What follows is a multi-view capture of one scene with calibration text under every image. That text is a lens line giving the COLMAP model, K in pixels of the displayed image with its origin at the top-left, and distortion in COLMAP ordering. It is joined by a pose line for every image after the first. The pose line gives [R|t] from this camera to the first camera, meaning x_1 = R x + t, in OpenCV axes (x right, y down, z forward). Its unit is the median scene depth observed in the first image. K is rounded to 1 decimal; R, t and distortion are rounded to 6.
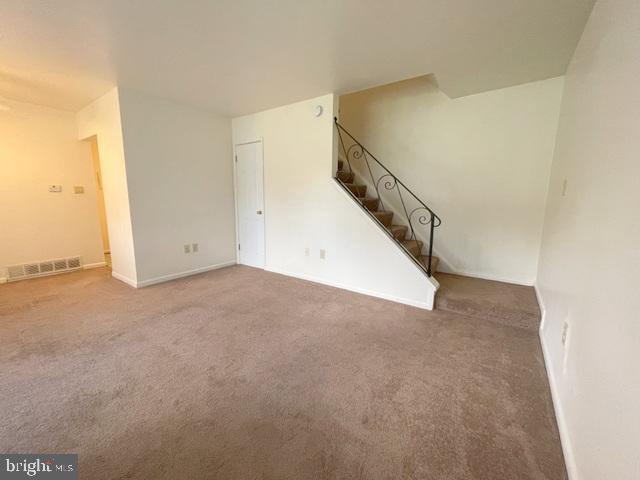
lens RADIAL K [[260.2, 0, 320.0], [0, 260.2, 240.0], [0, 0, 1]] dist [0.000405, -0.000049]
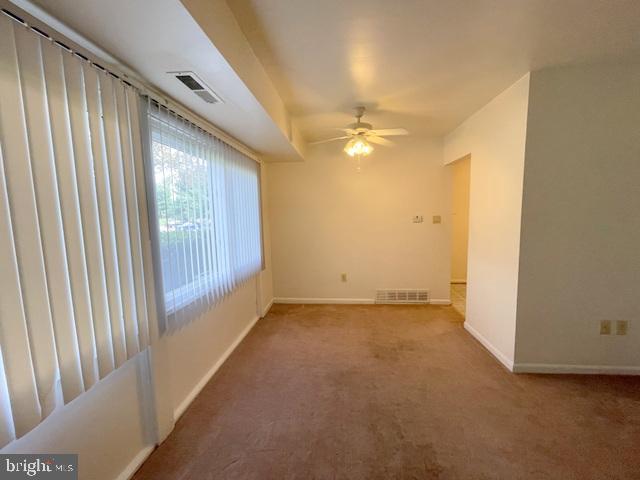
lens RADIAL K [[260.2, 0, 320.0], [0, 260.2, 240.0], [0, 0, 1]] dist [0.000405, -0.000049]
pose [[0.506263, 0.065175, -0.859913, -0.353206], [-0.112388, 0.993622, 0.009142, -0.085717], [0.855024, 0.092016, 0.510359, 0.187394]]
